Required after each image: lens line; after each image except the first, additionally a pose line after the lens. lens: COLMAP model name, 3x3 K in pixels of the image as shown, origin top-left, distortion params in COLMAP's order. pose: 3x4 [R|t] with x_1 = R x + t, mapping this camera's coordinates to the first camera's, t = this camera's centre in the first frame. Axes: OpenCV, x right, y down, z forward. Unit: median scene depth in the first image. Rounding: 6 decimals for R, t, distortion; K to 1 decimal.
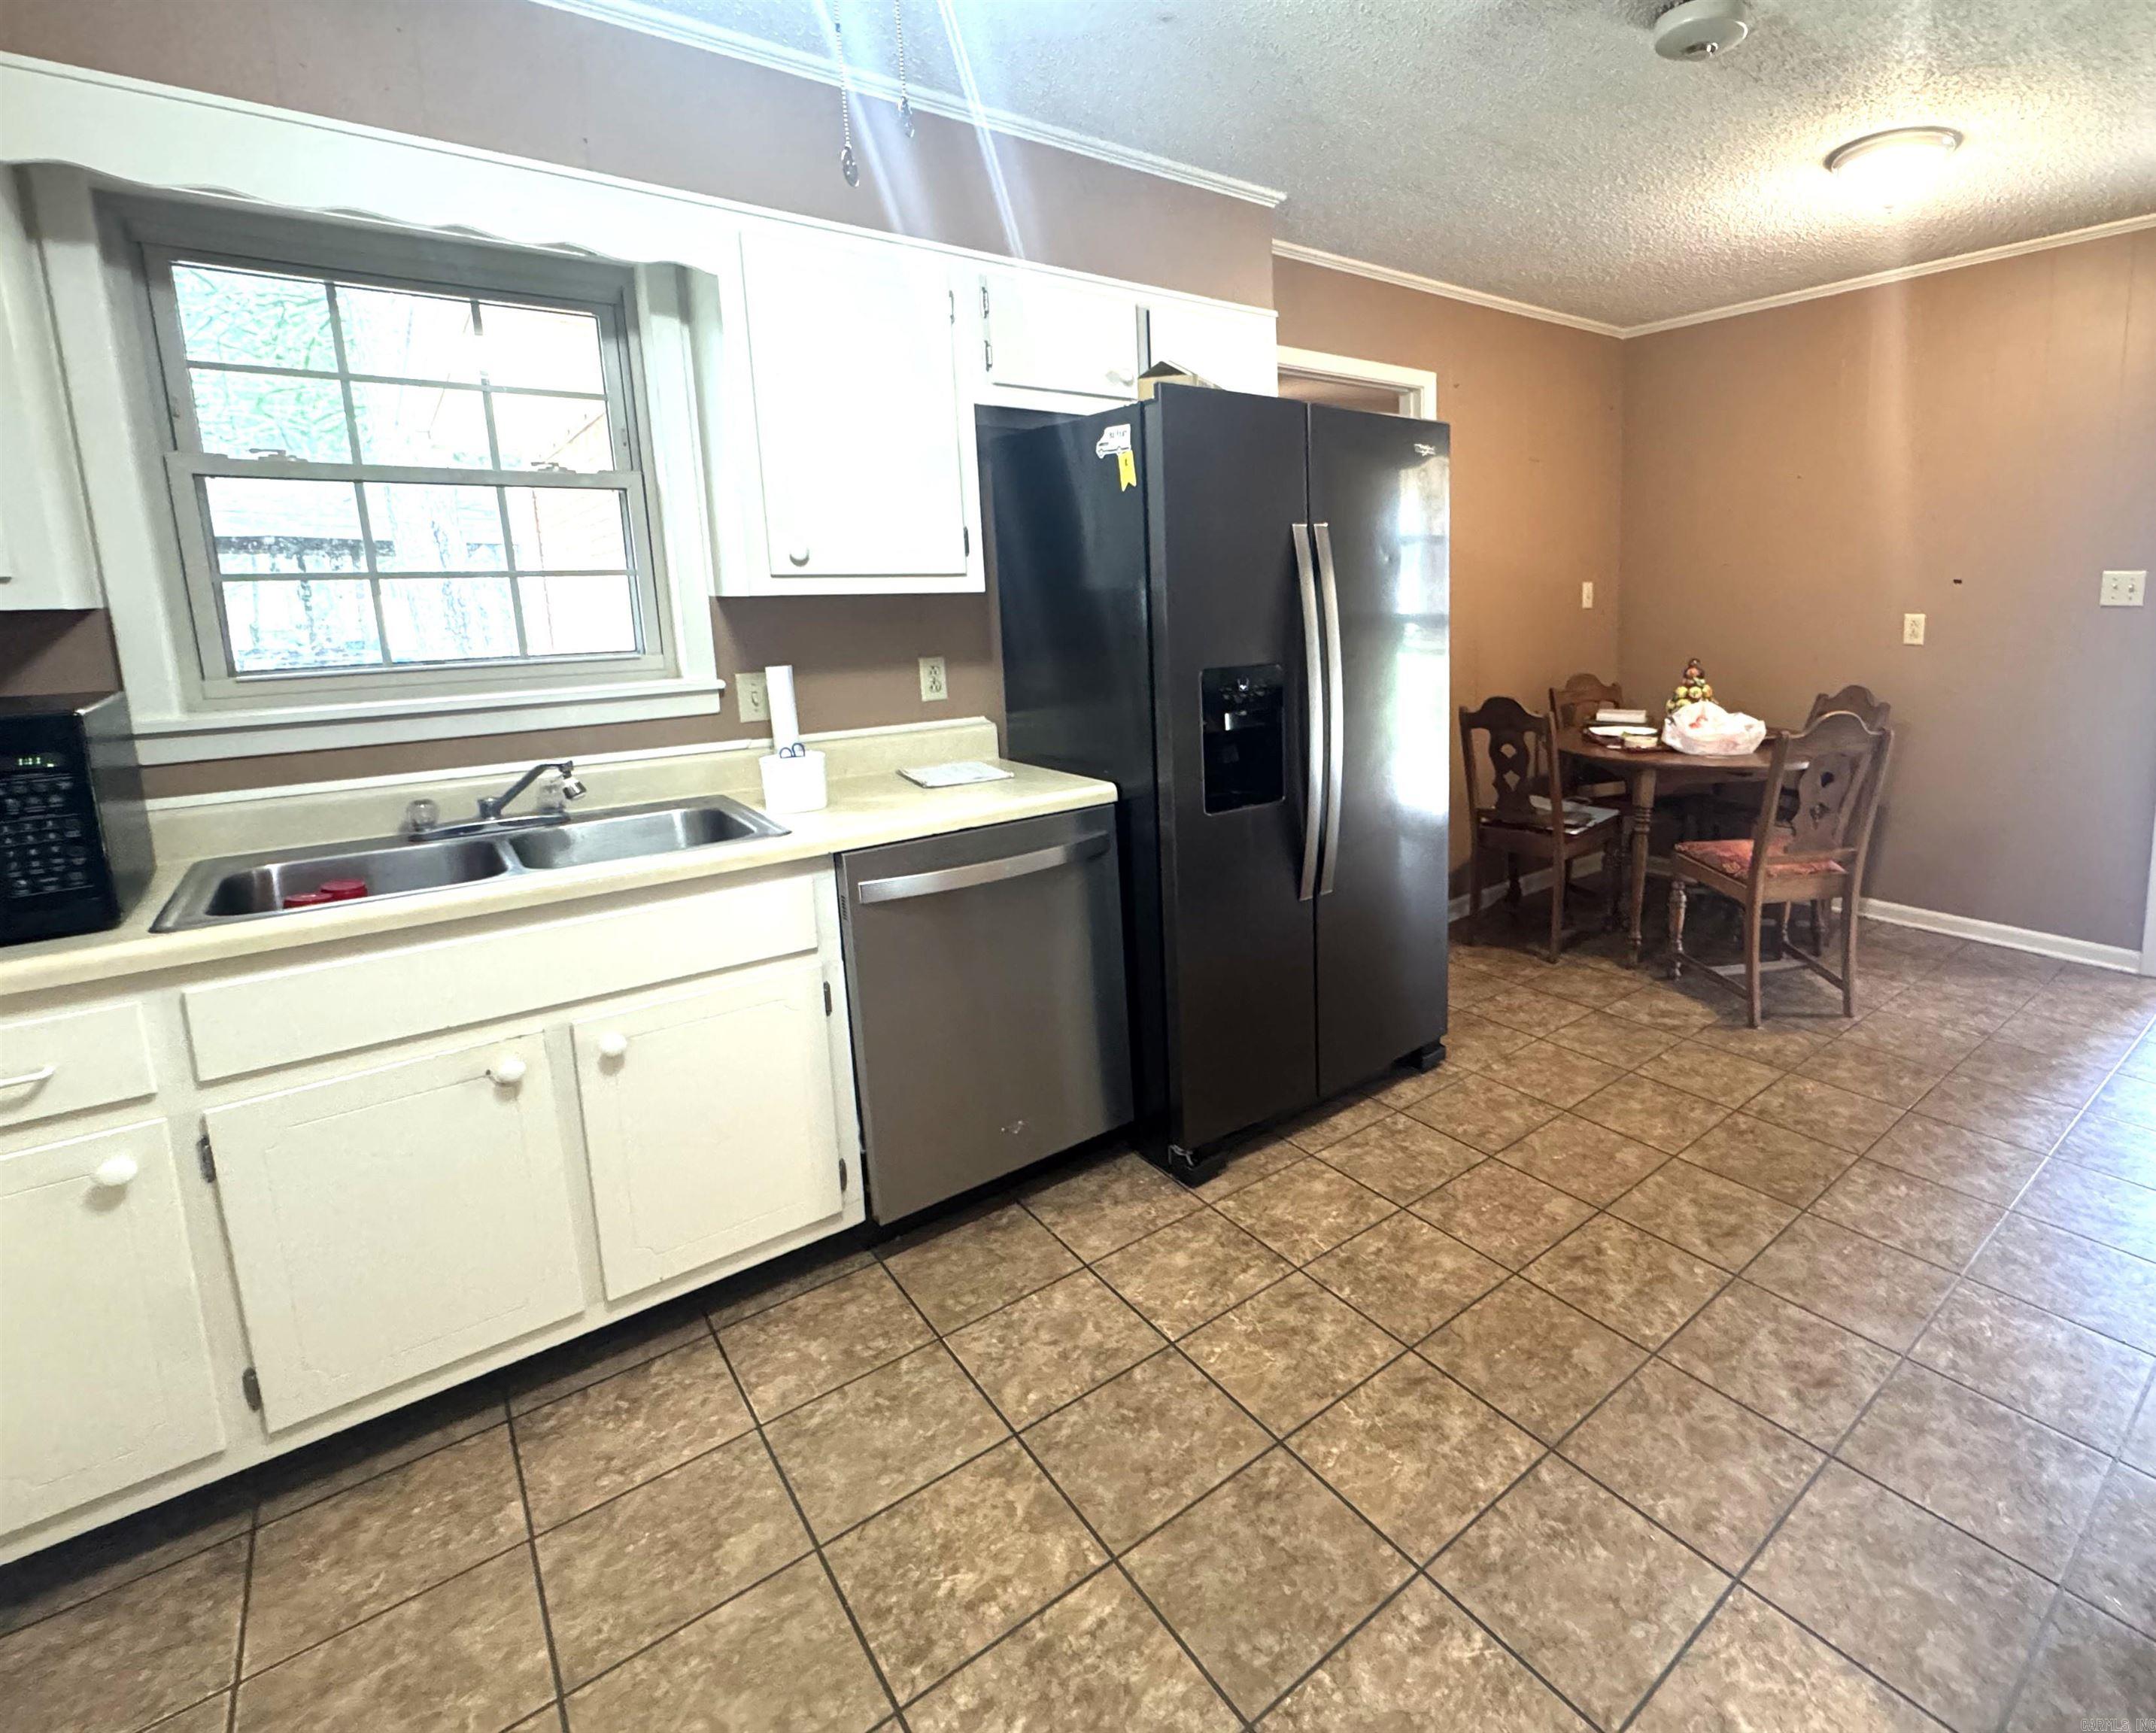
lens RADIAL K [[1027.6, 0, 1360.3], [0, 1027.6, 734.2], [0, 0, 1]] dist [-0.015980, -0.000287]
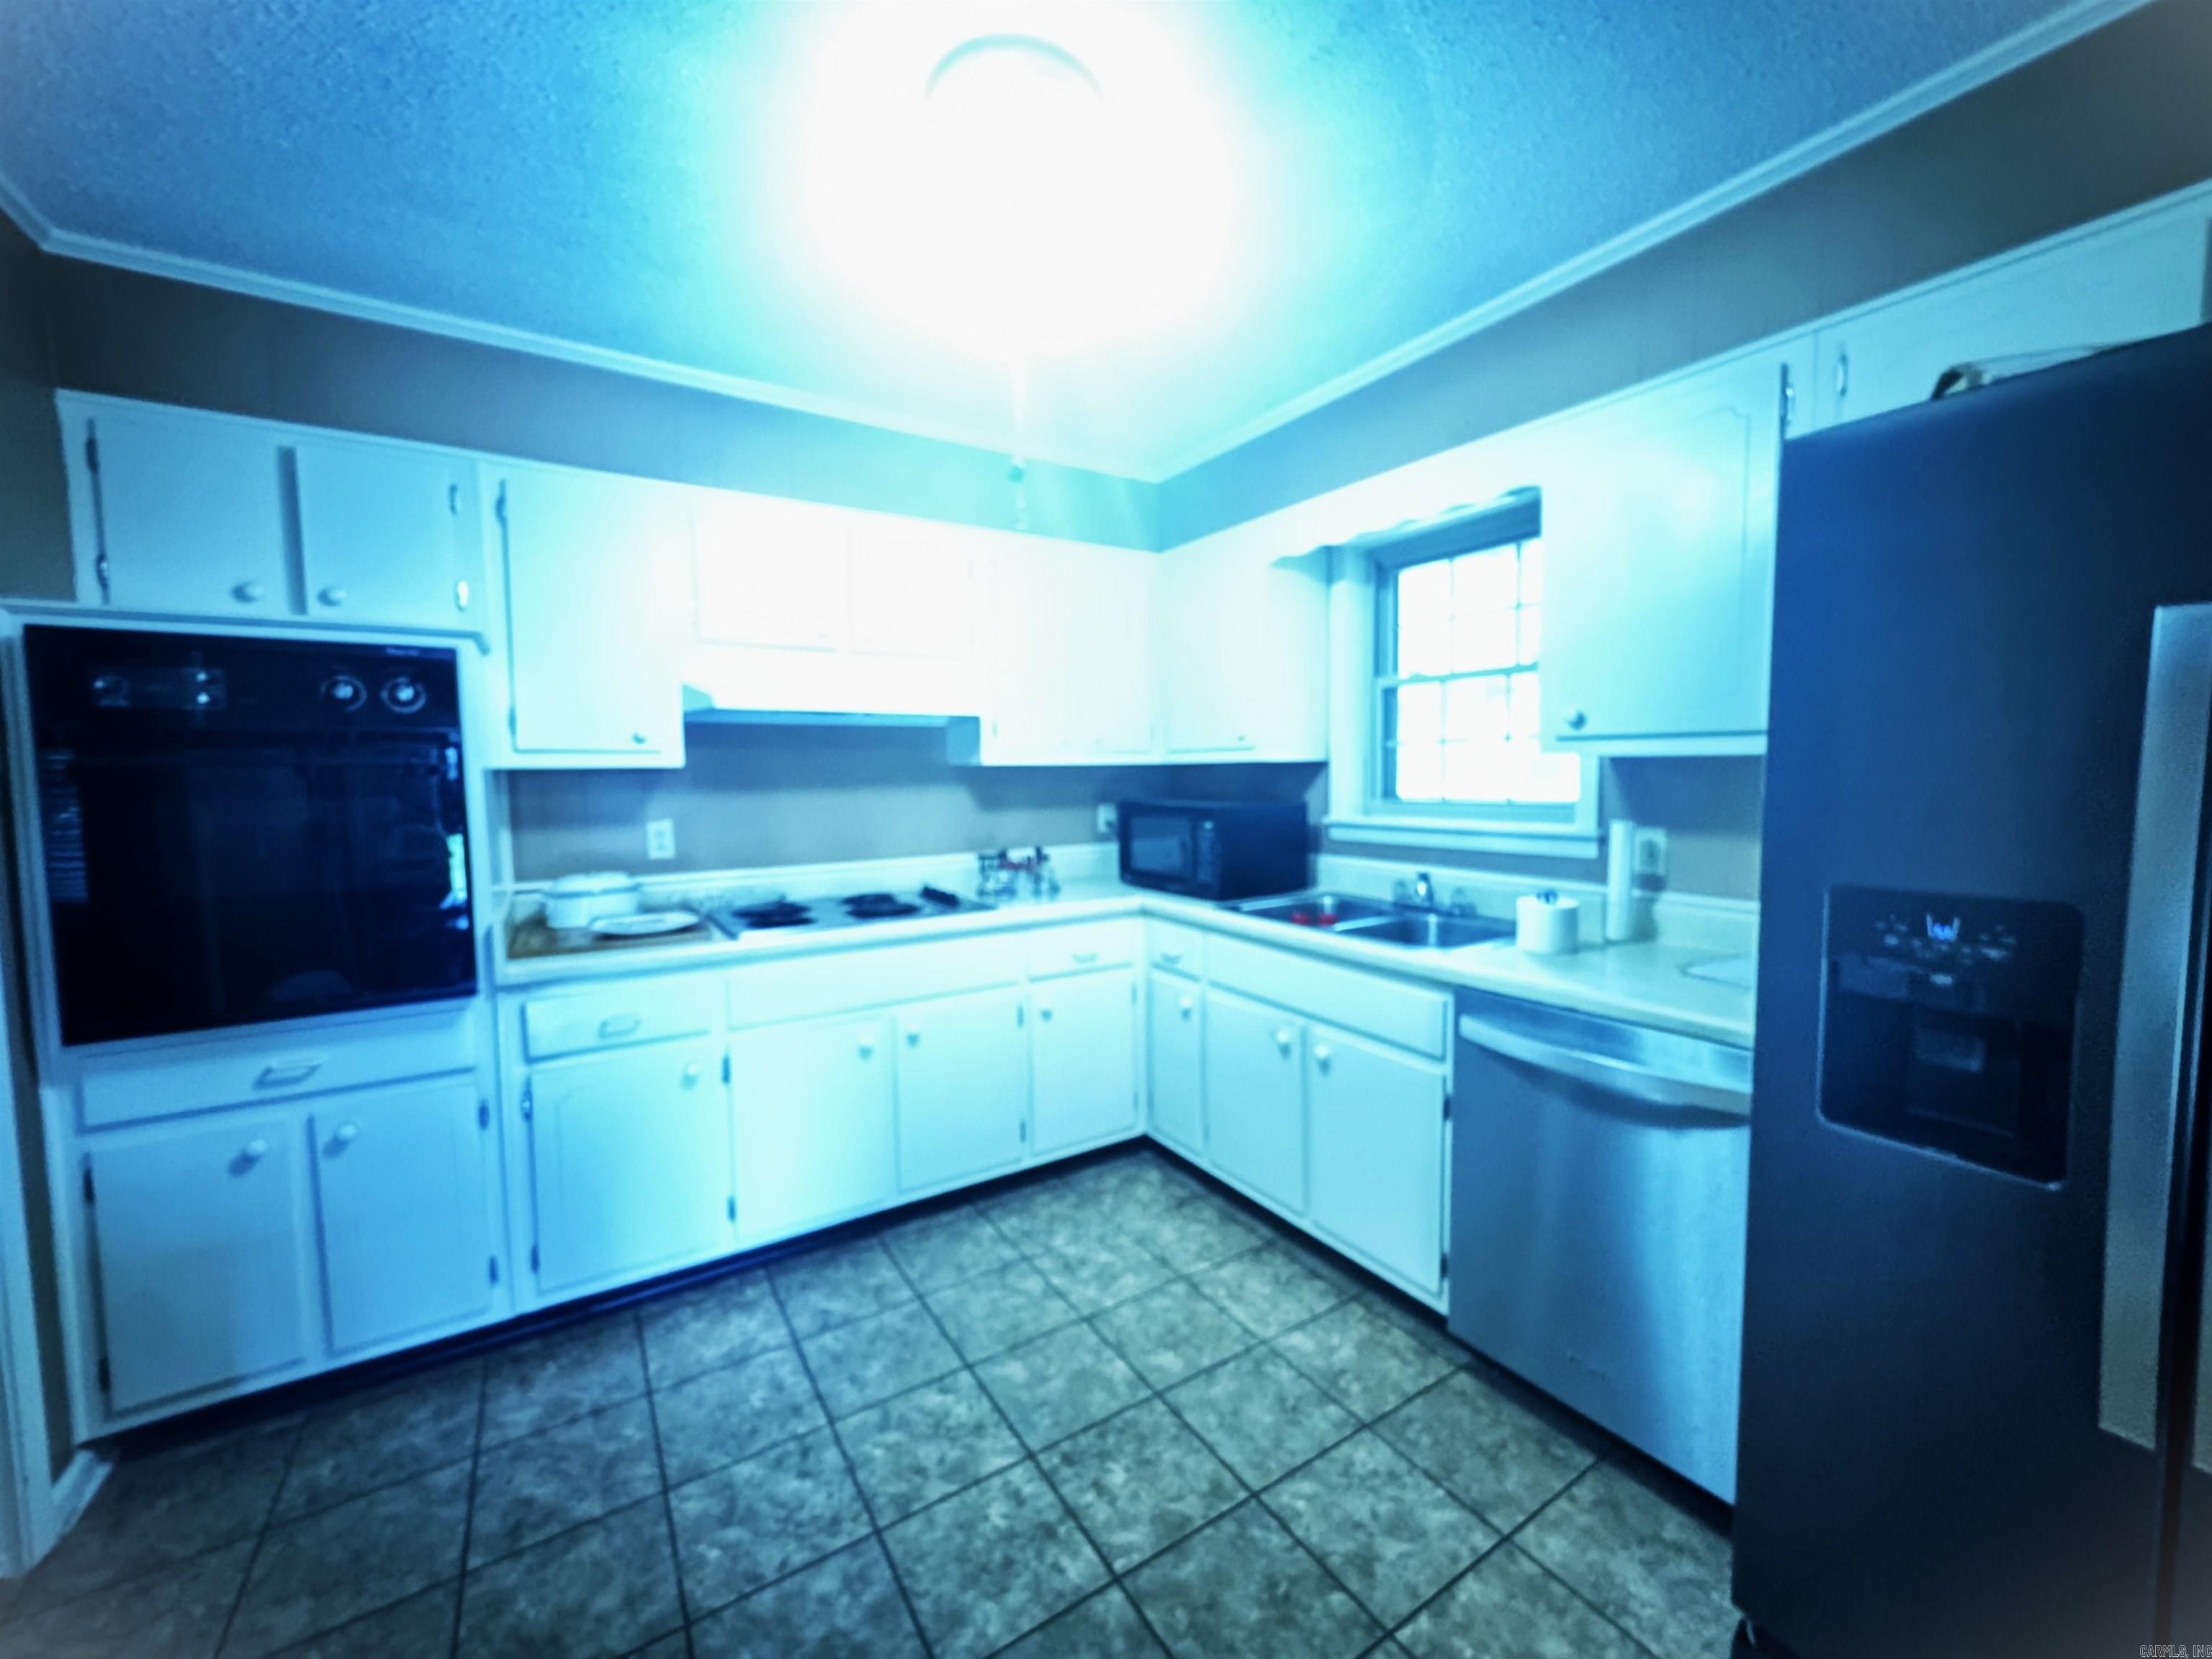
lens RADIAL K [[880.7, 0, 1113.7], [0, 880.7, 828.8], [0, 0, 1]] dist [0.002395, 0.000328]
pose [[-0.193682, 0.090773, -0.976856, 0.564104], [-0.125563, 0.985228, 0.116446, -0.136237], [0.972996, 0.145211, -0.179423, 0.874791]]
